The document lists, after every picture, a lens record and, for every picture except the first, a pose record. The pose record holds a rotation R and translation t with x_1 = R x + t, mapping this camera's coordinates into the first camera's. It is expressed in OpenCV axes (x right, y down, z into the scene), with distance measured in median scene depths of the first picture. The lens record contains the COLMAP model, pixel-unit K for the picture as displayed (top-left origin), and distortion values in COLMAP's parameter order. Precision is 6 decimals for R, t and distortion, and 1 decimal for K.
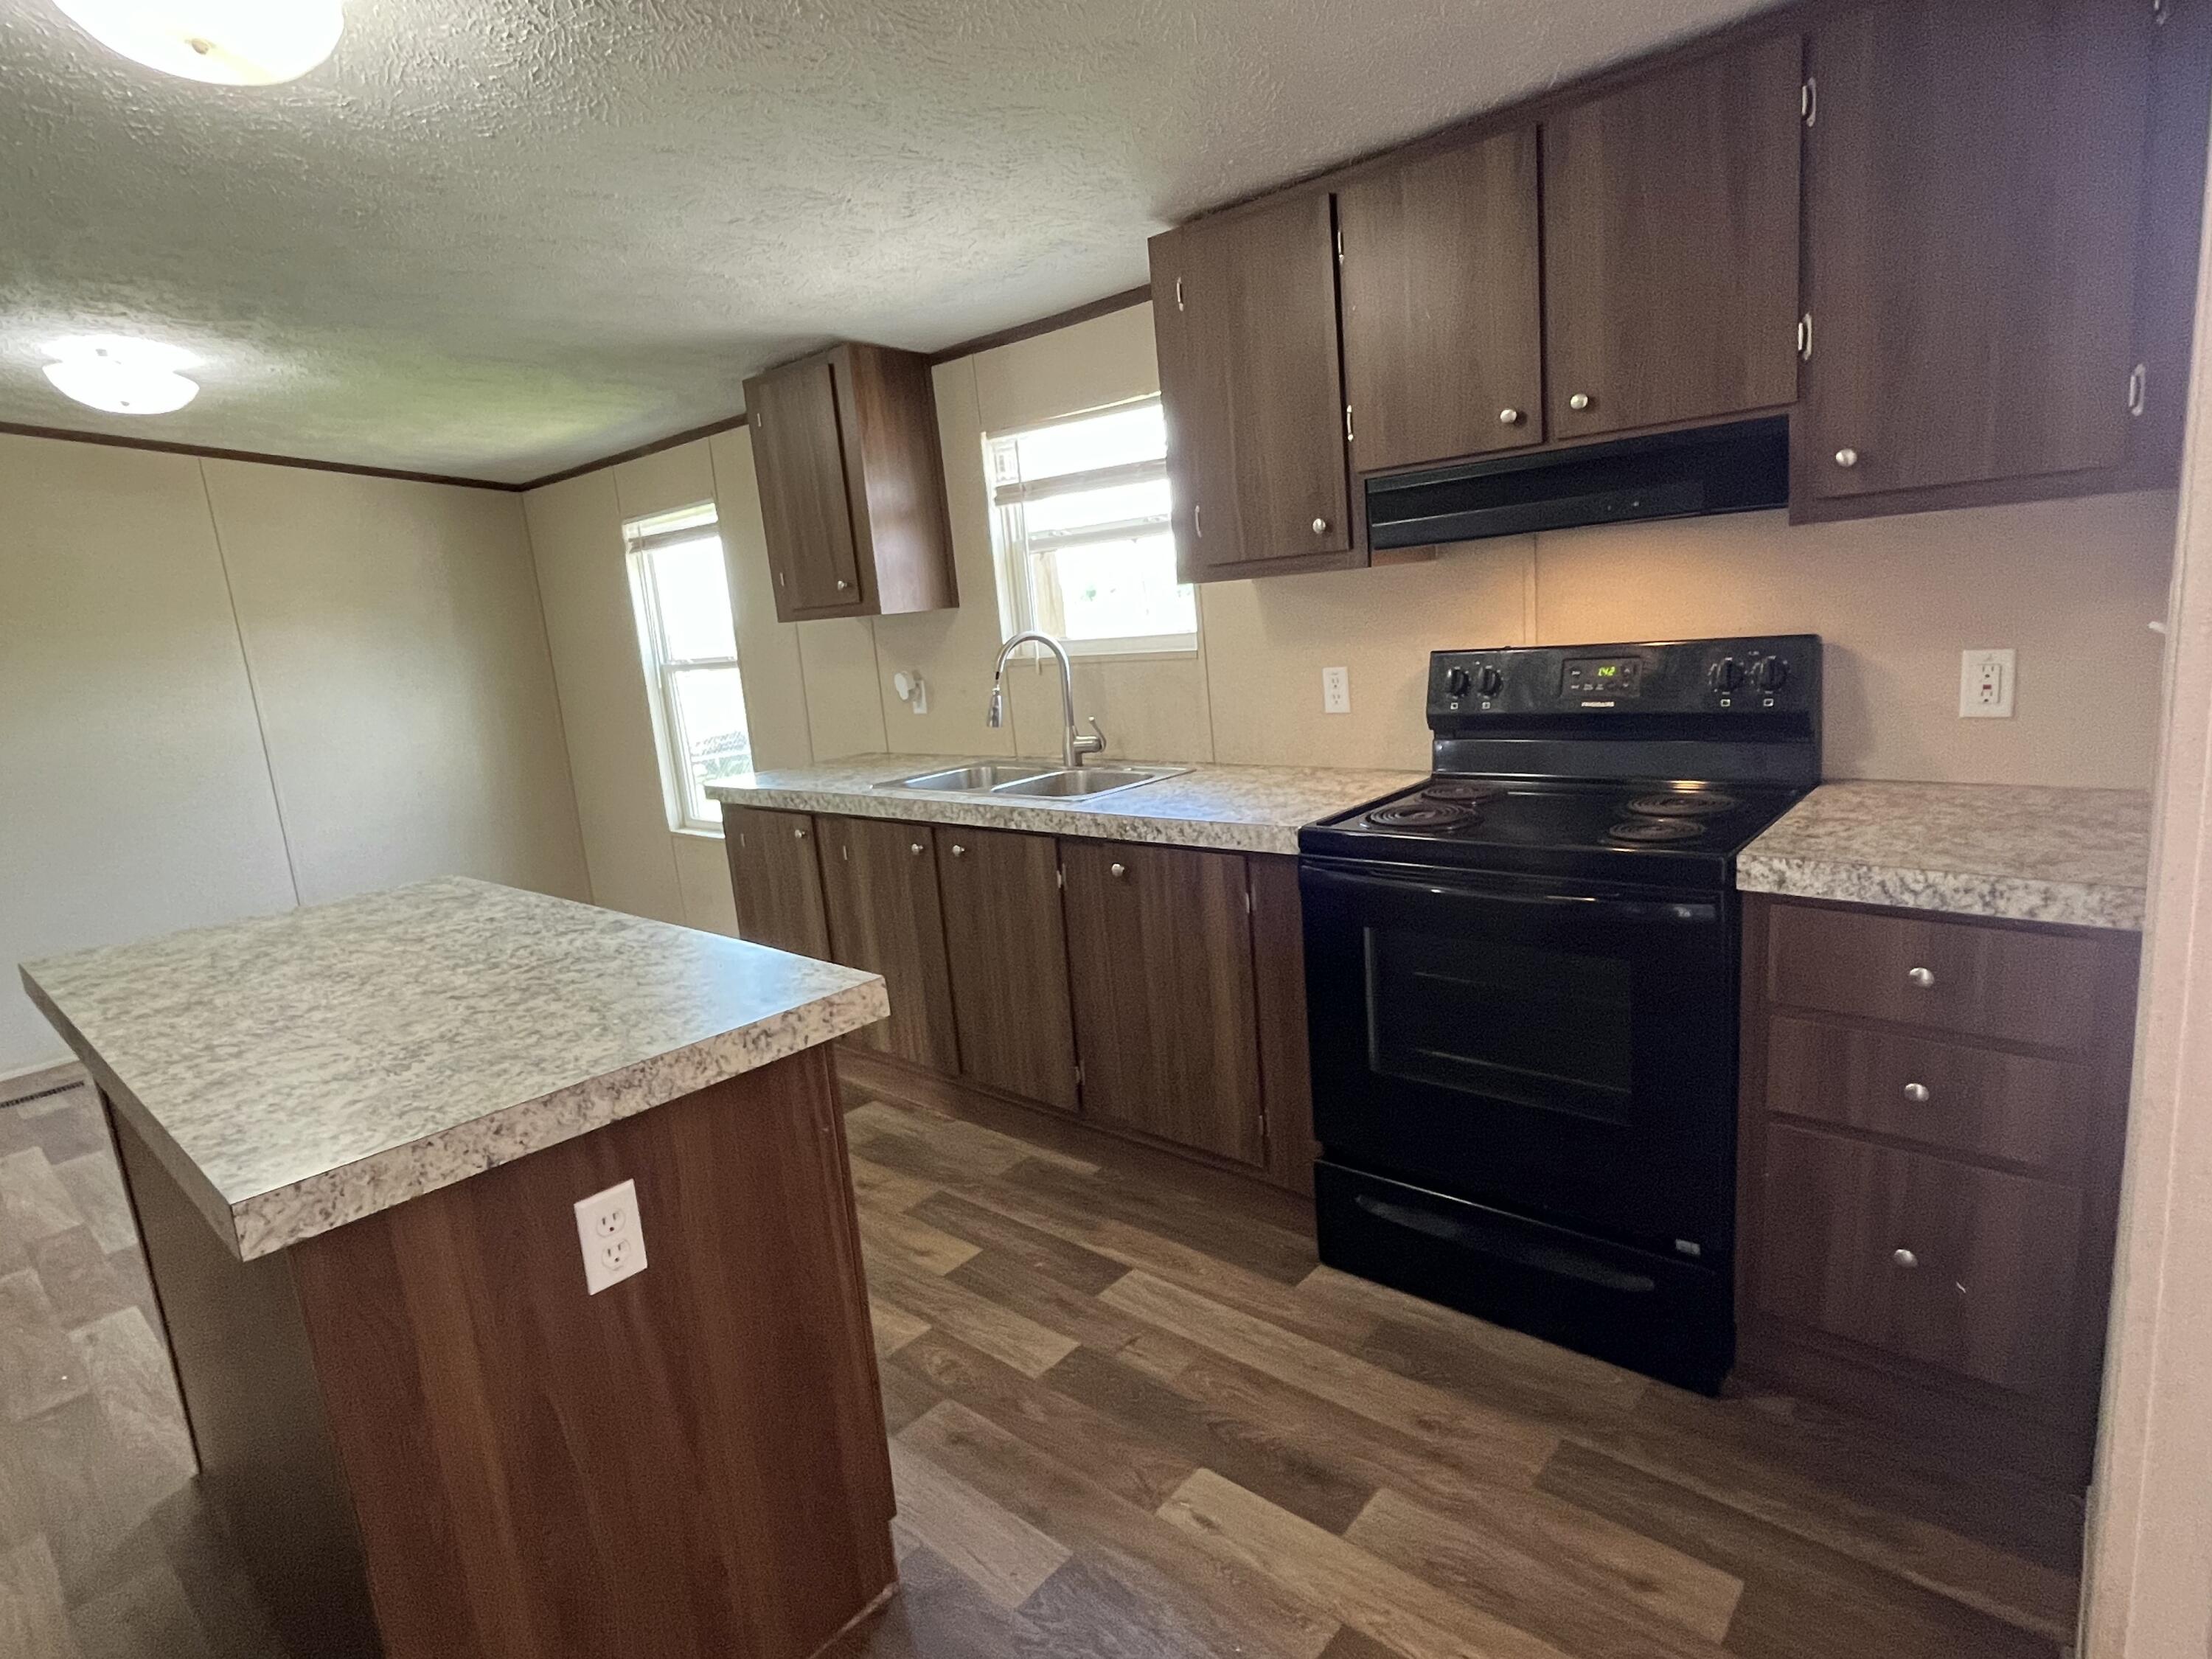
lens RADIAL K [[1176.4, 0, 1101.4], [0, 1176.4, 830.4], [0, 0, 1]] dist [-0.001858, 0.000475]
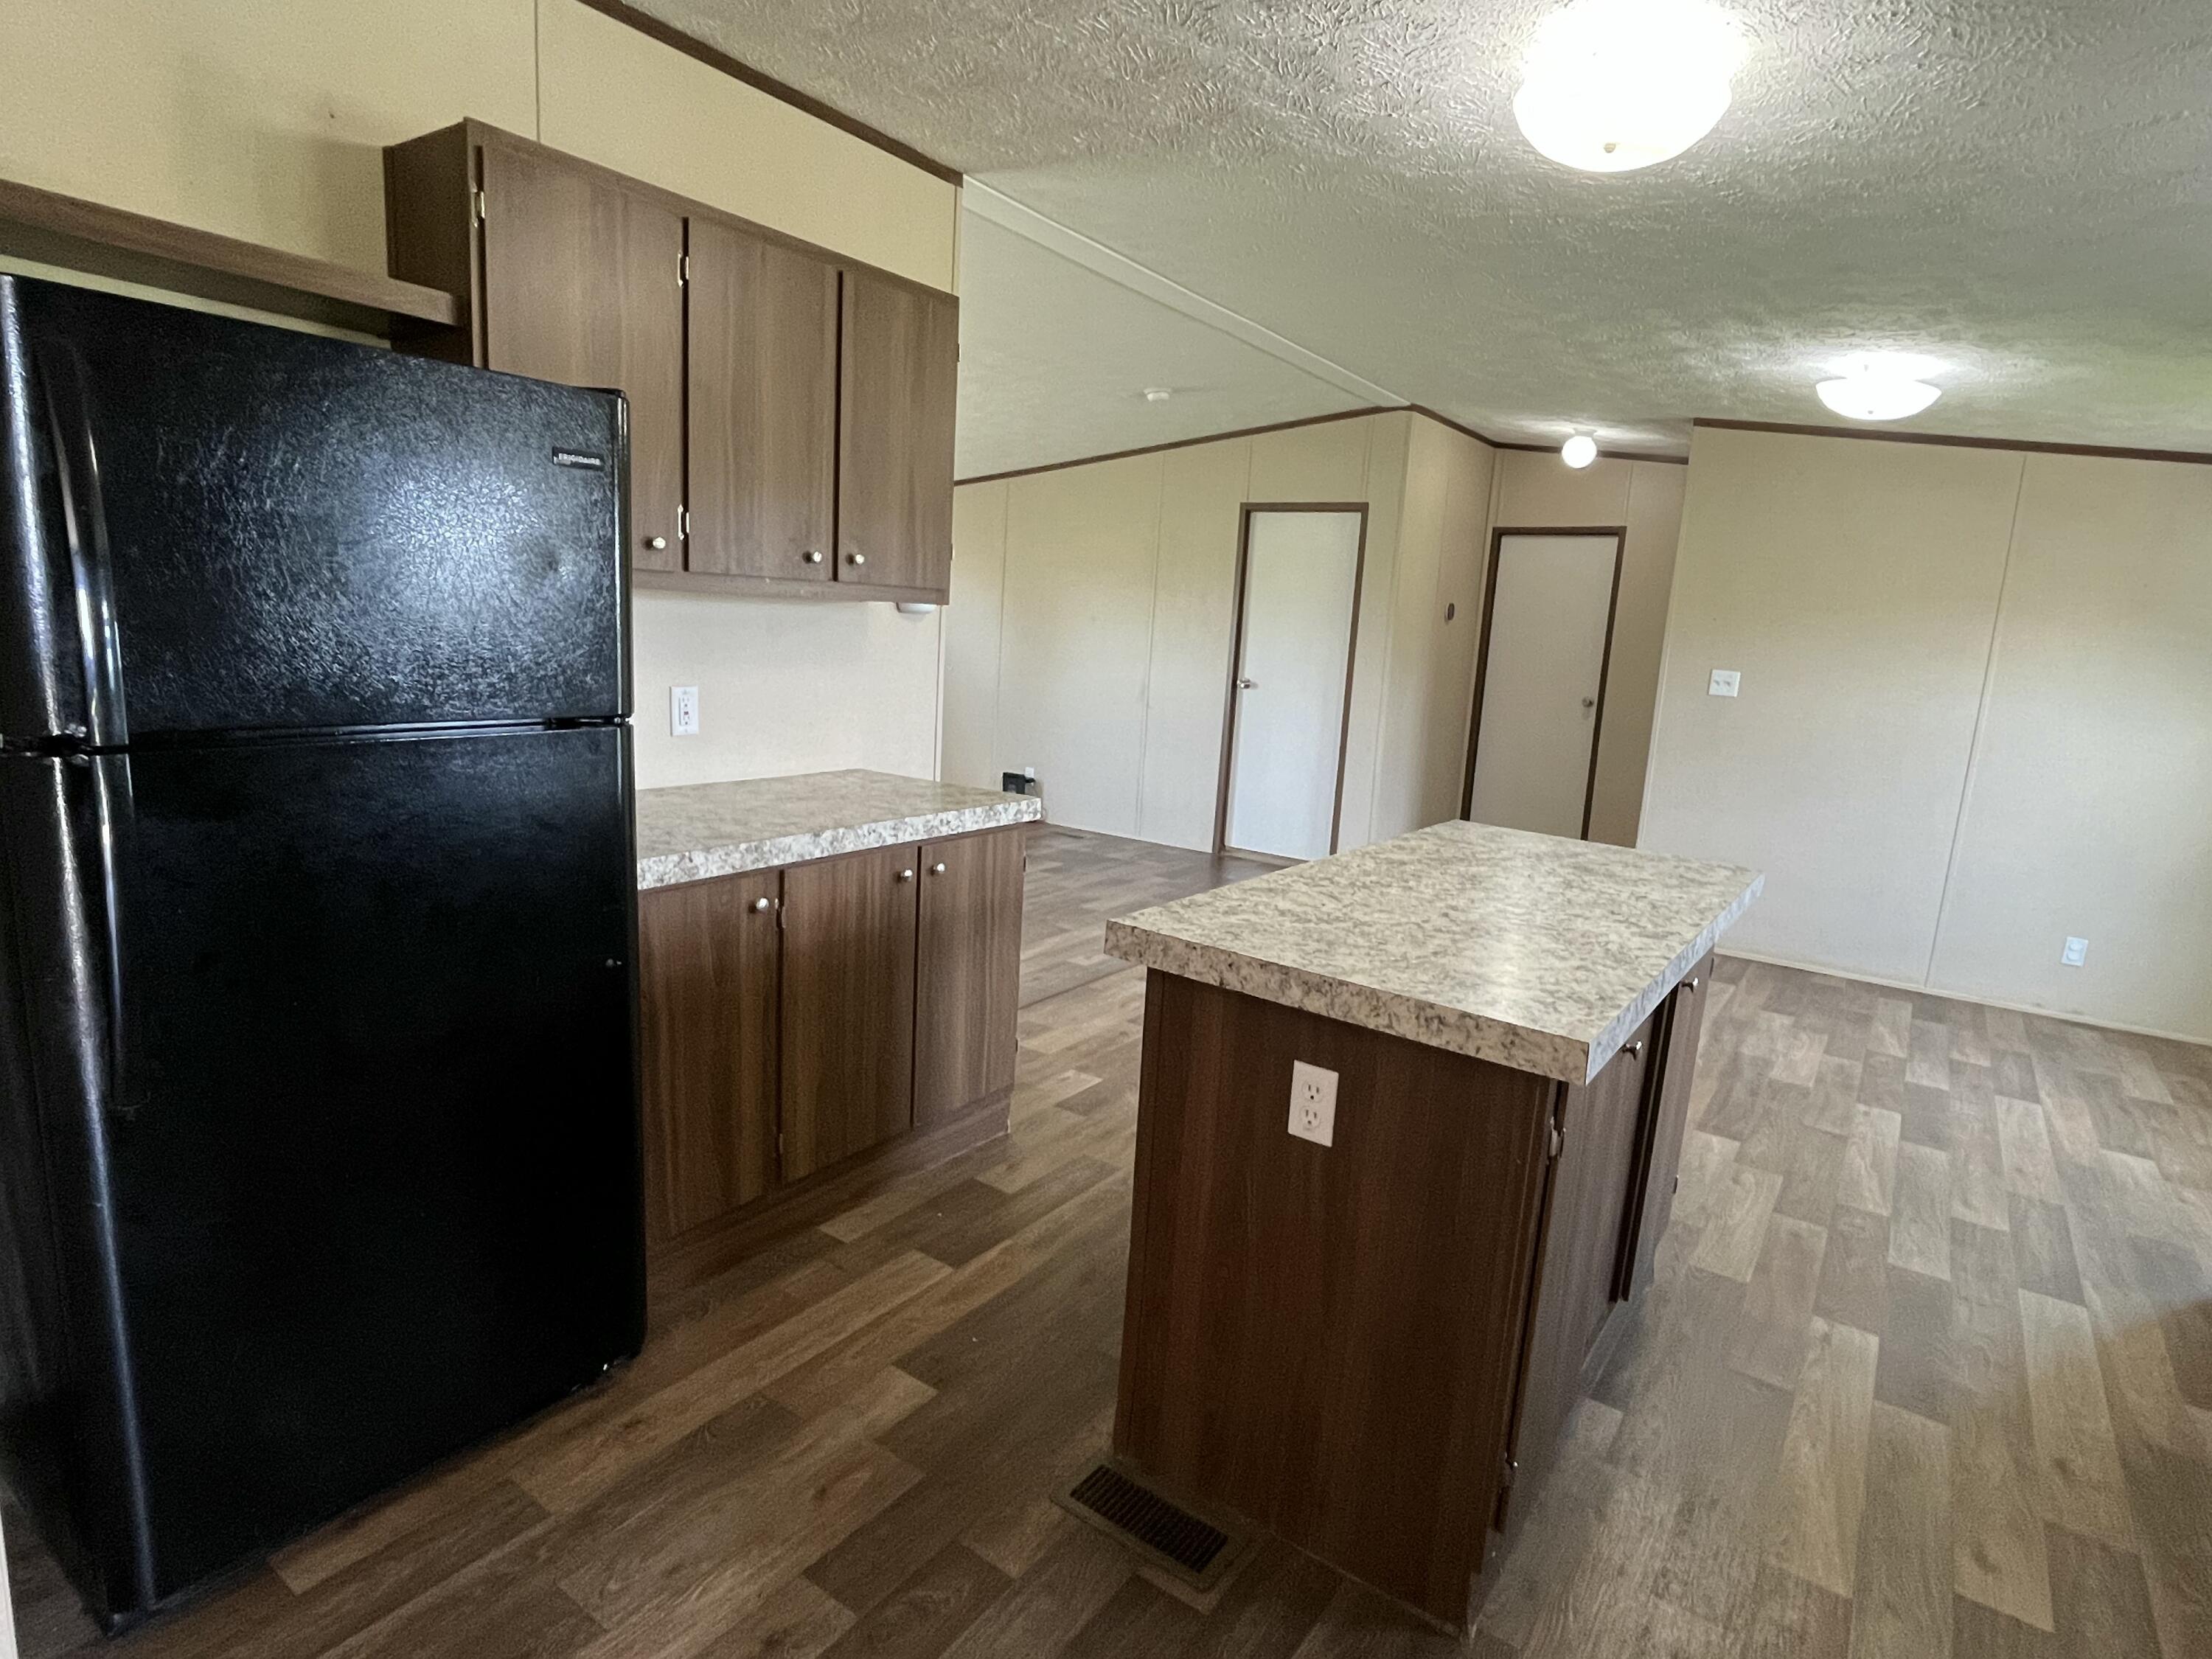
lens RADIAL K [[1176.4, 0, 1101.4], [0, 1176.4, 830.4], [0, 0, 1]] dist [-0.001858, 0.000475]
pose [[0.092217, 0.269423, -0.958596, 0.682461], [-0.256054, 0.936741, 0.238648, -0.169041], [0.962254, 0.223445, 0.155370, 0.515045]]
